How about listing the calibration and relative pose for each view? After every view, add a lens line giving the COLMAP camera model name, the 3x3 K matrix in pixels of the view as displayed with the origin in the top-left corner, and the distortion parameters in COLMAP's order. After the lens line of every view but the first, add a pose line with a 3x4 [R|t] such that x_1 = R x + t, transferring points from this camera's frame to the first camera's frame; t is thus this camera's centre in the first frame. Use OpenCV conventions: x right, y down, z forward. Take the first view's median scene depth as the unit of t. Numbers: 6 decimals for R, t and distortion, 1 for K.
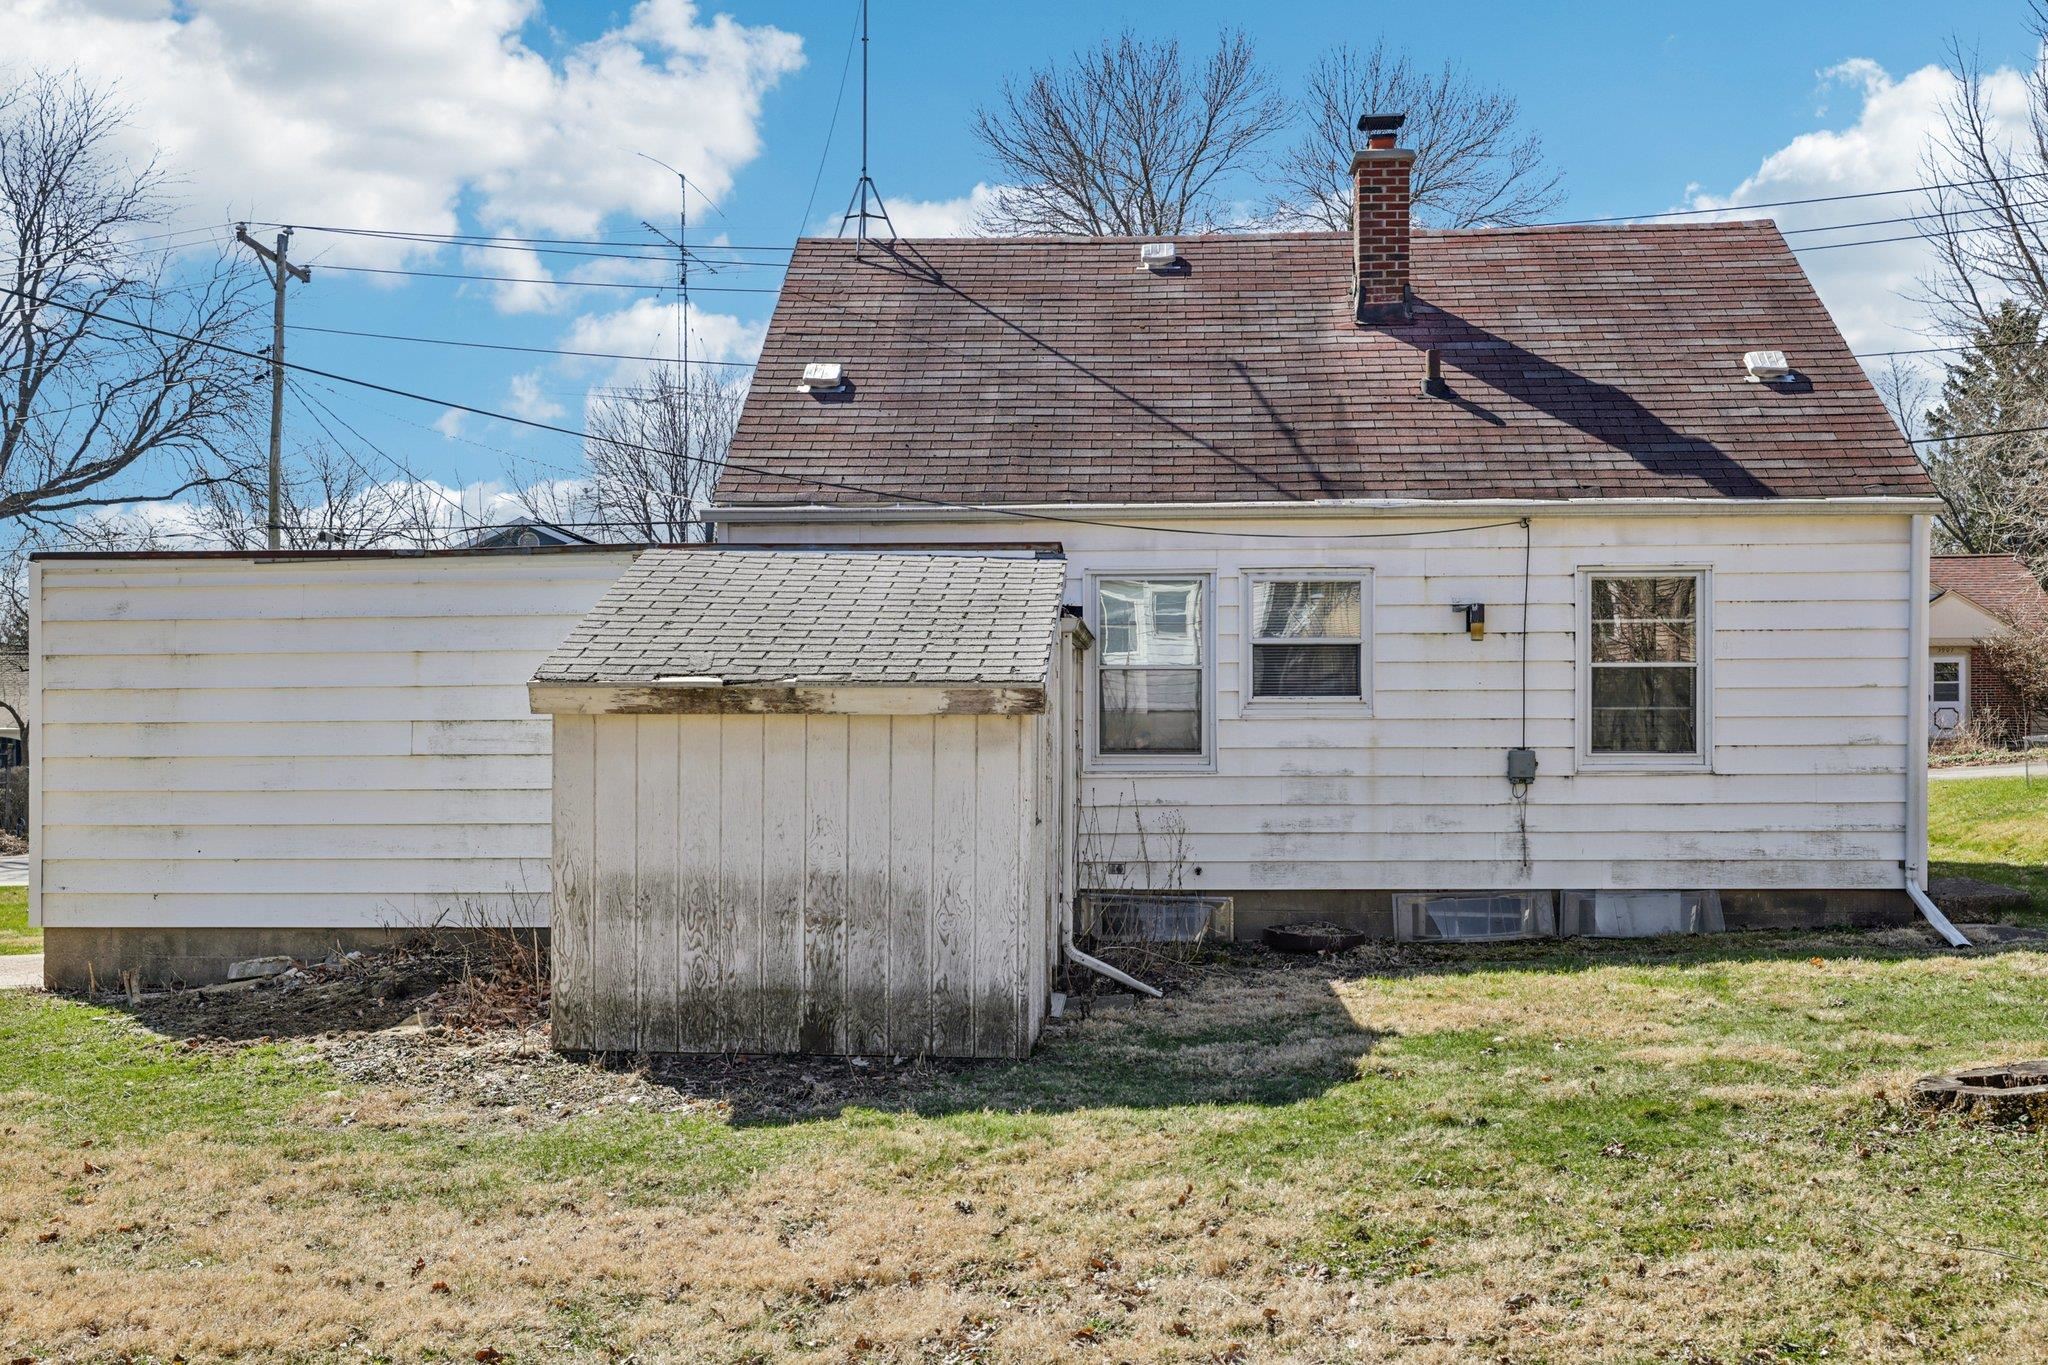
lens RADIAL K [[2068.9, 0, 1024.0], [0, 2068.9, 682.5], [0, 0, 1]] dist [-0.002218, 0.000073]
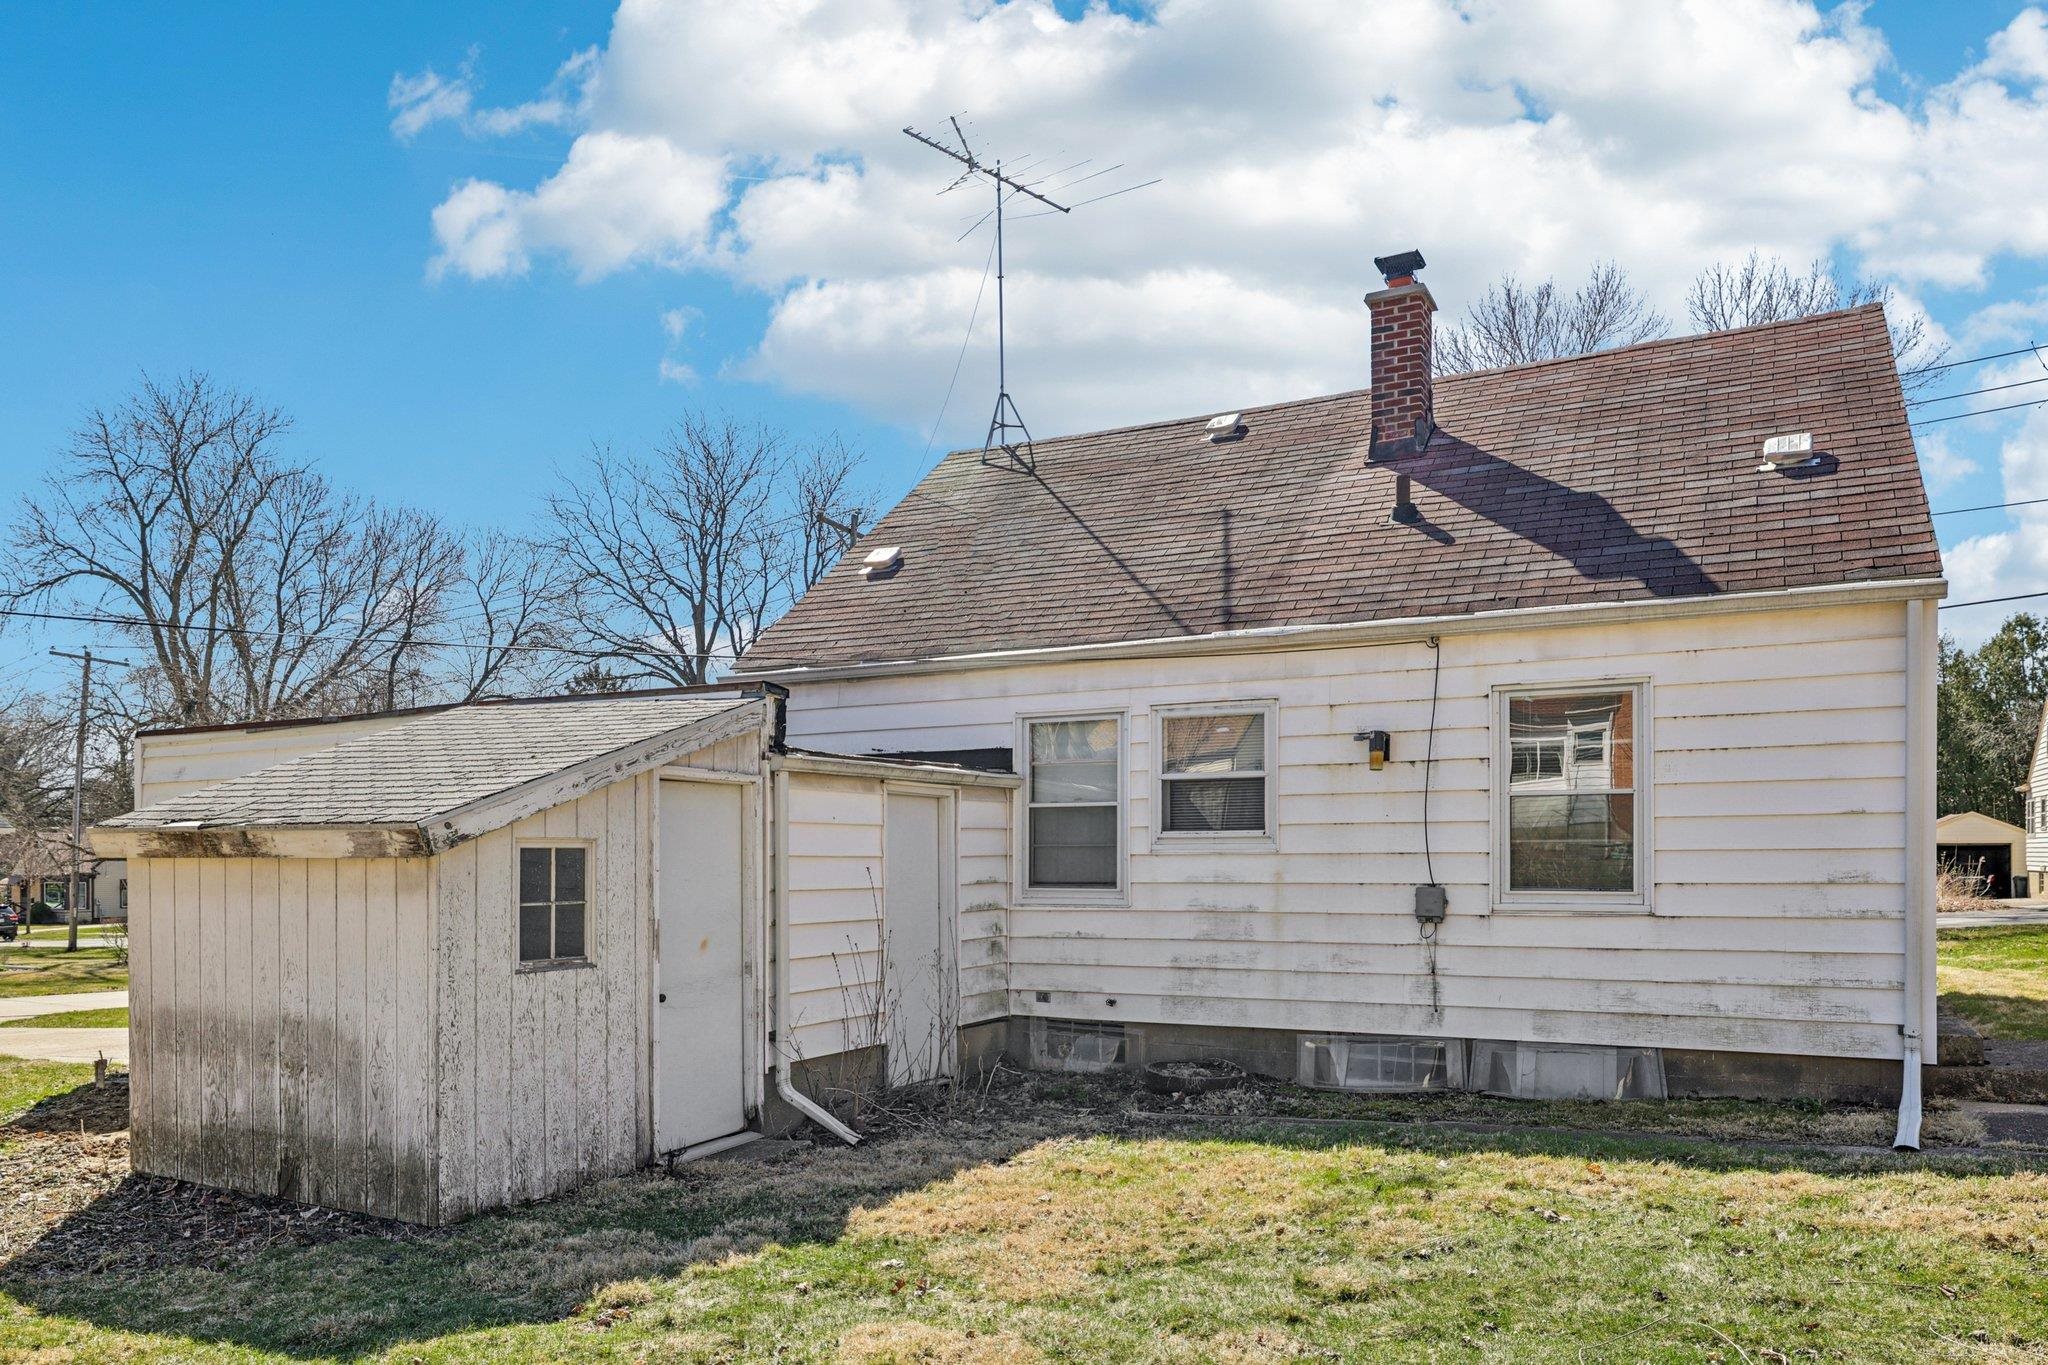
lens RADIAL K [[1410.9, 0, 1025.0], [0, 1410.9, 818.6], [0, 0, 1]] dist [0.002641, 0.000922]
pose [[0.914578, -0.013246, -0.404193, 0.330216], [0.012344, 0.999912, -0.004835, 0.002880], [0.404221, -0.000567, 0.914661, 0.345506]]
